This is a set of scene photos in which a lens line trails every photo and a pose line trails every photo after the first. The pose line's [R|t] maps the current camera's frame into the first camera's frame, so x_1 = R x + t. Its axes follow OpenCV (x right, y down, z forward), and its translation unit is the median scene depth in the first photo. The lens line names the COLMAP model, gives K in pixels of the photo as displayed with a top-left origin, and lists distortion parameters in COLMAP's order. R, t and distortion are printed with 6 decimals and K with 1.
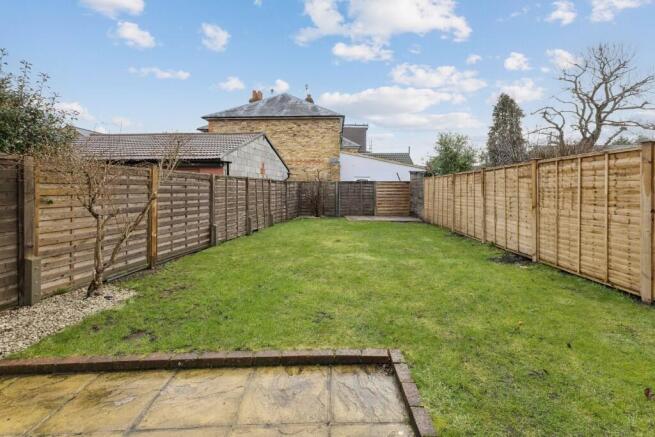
lens RADIAL K [[290.0, 0, 328.2], [0, 290.0, 188.0], [0, 0, 1]] dist [0.009800, 0.000184]
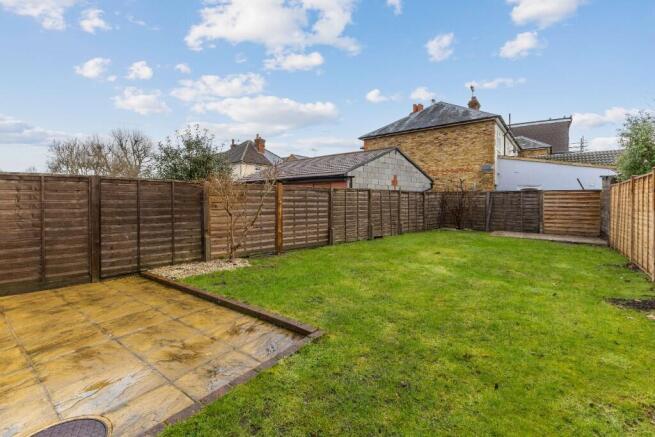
lens RADIAL K [[283.1, 0, 327.8], [0, 283.1, 202.0], [0, 0, 1]] dist [0.000530, 0.000034]
pose [[0.796289, 0.008601, -0.604856, 0.312452], [-0.001675, 0.999926, 0.012014, 0.000934], [0.604914, -0.008553, 0.796245, 0.024021]]
